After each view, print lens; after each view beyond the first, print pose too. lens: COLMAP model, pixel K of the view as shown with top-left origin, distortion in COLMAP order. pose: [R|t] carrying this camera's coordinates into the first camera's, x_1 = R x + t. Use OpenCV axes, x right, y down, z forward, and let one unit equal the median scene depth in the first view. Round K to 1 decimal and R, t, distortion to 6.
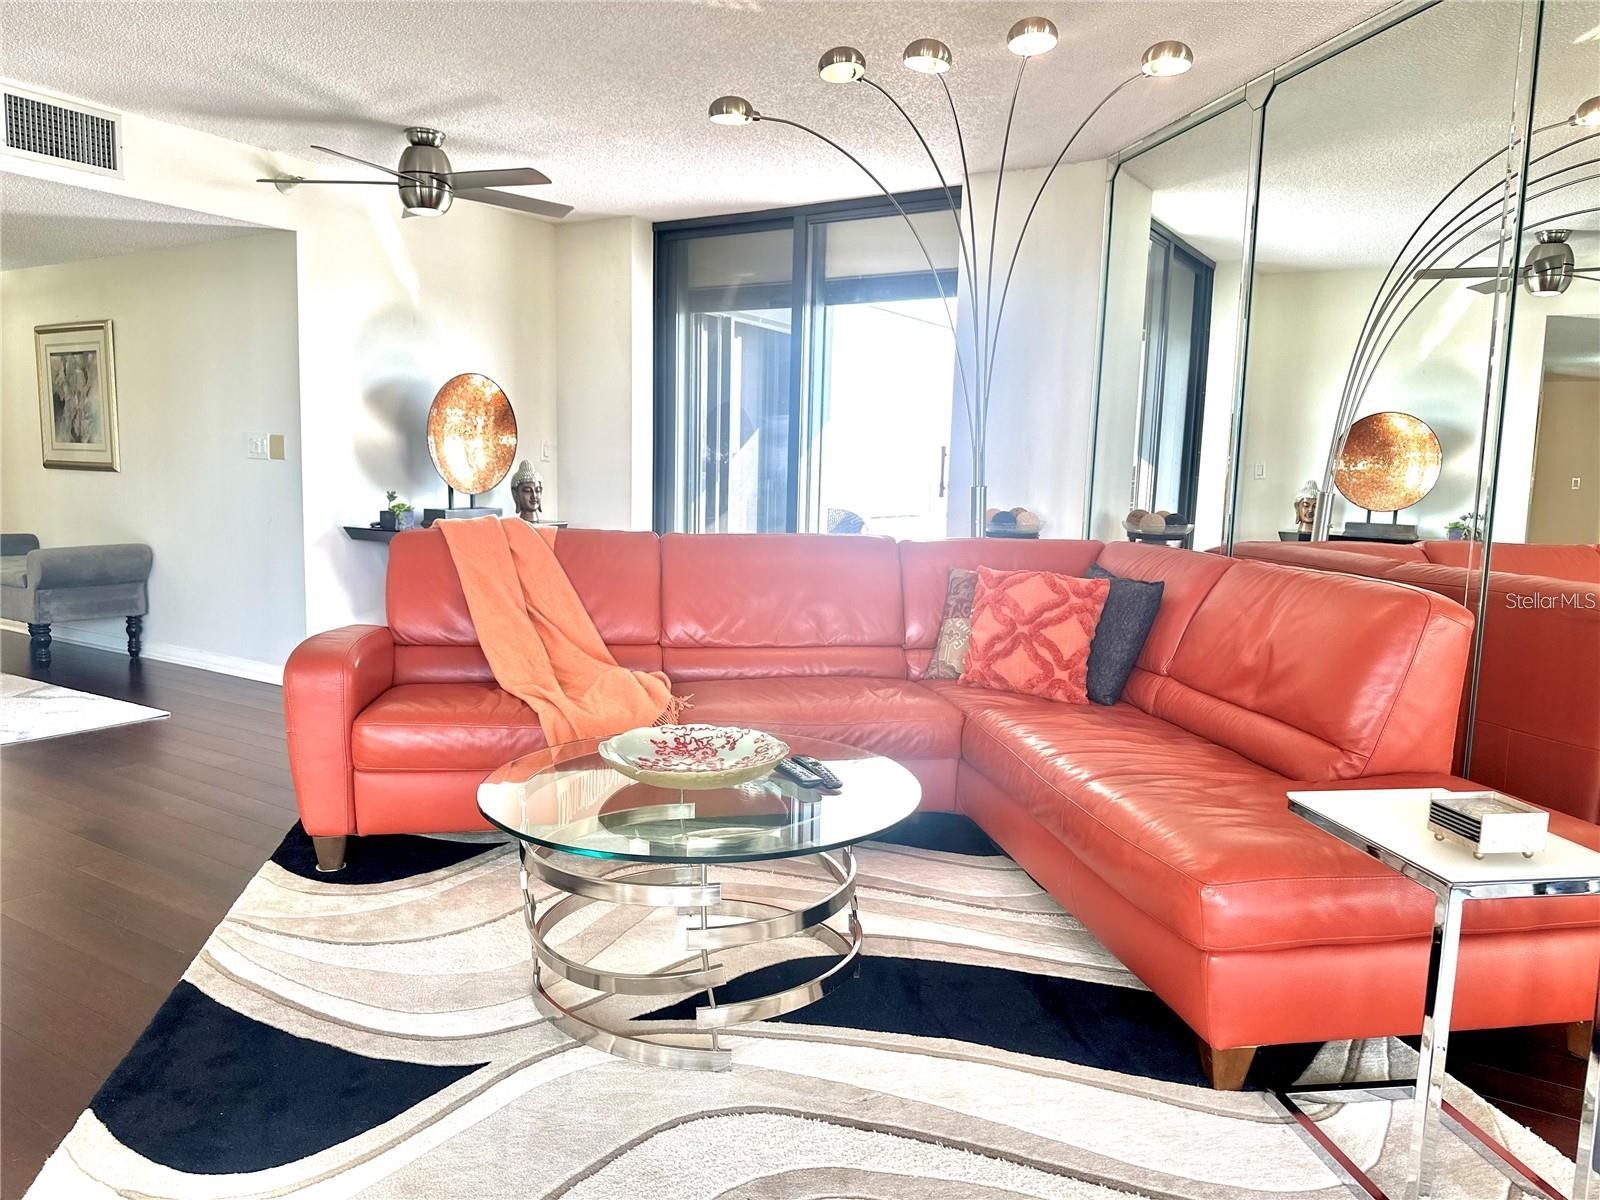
lens RADIAL K [[1153.0, 0, 800.0], [0, 1153.0, 600.0], [0, 0, 1]] dist [0.044789, -0.041757]
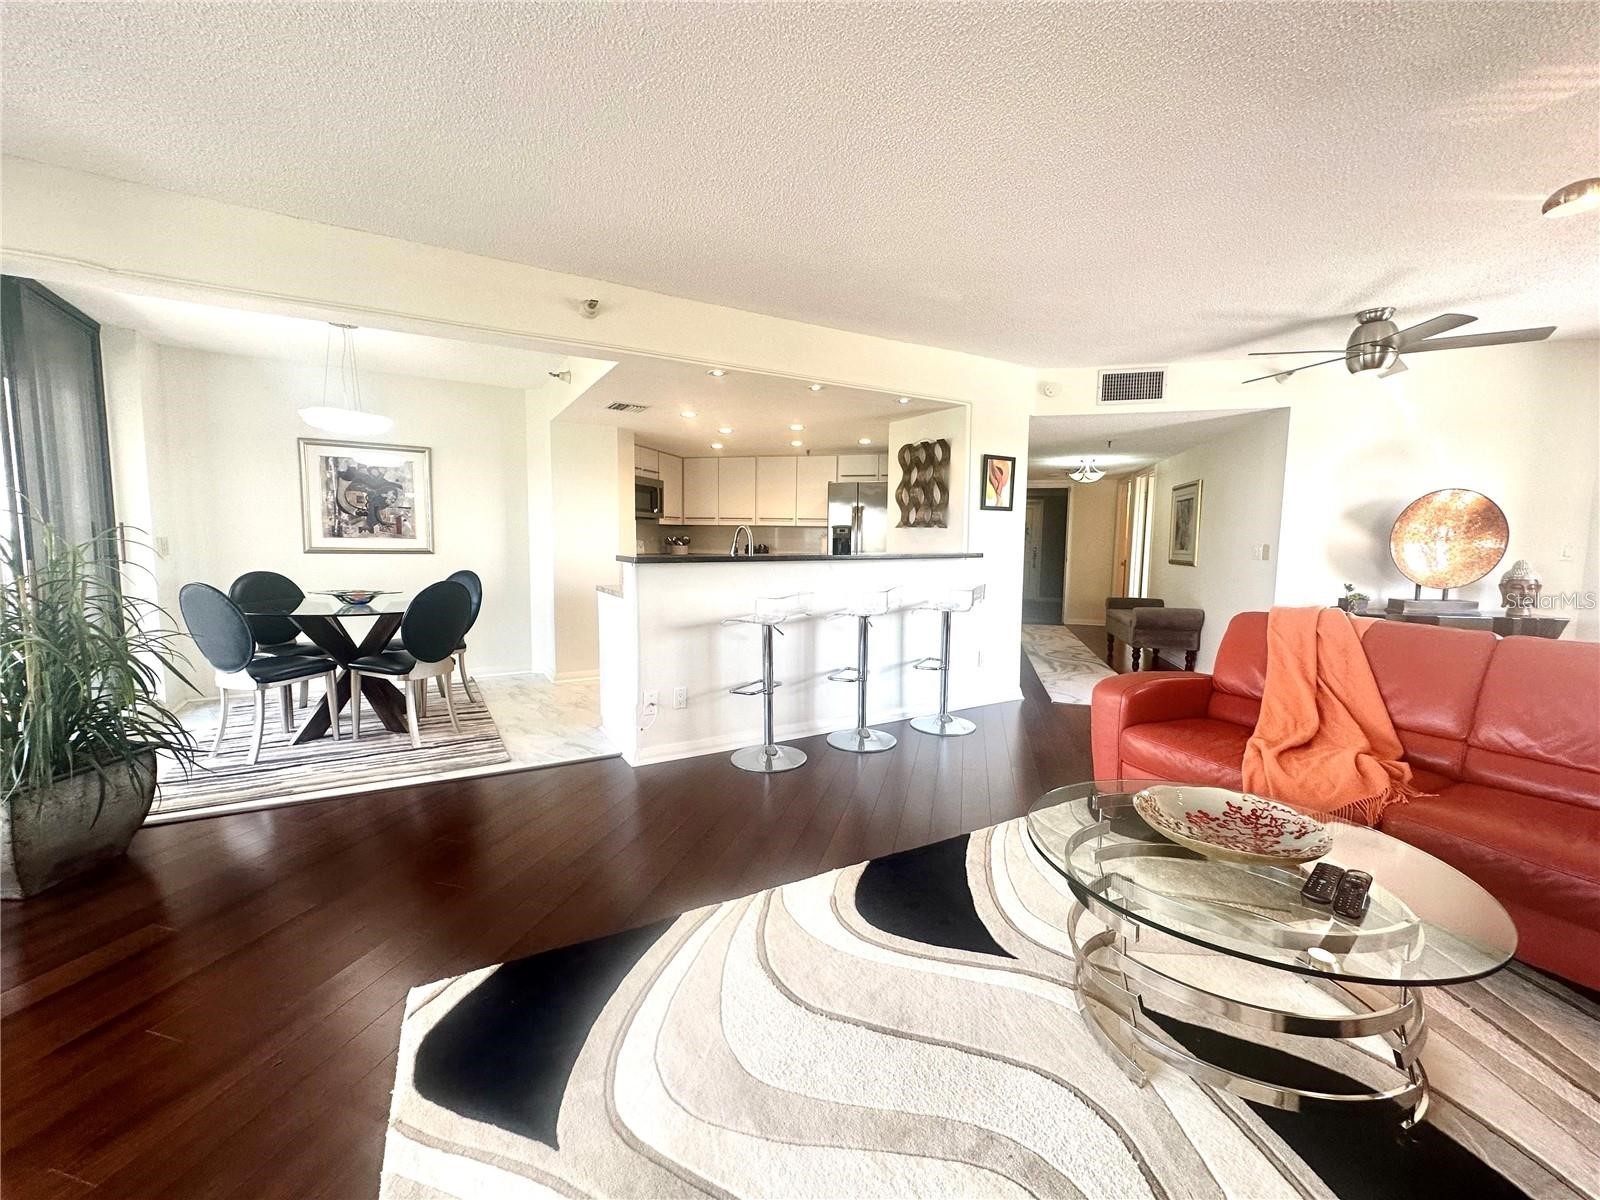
lens RADIAL K [[648.2, 0, 800.0], [0, 648.2, 600.0], [0, 0, 1]] dist [-0.000763, -0.000246]
pose [[0.284519, 0.064354, -0.956508, 0.208342], [-0.112960, 0.993044, 0.033212, -0.032426], [0.951992, 0.098598, 0.289810, 0.205989]]
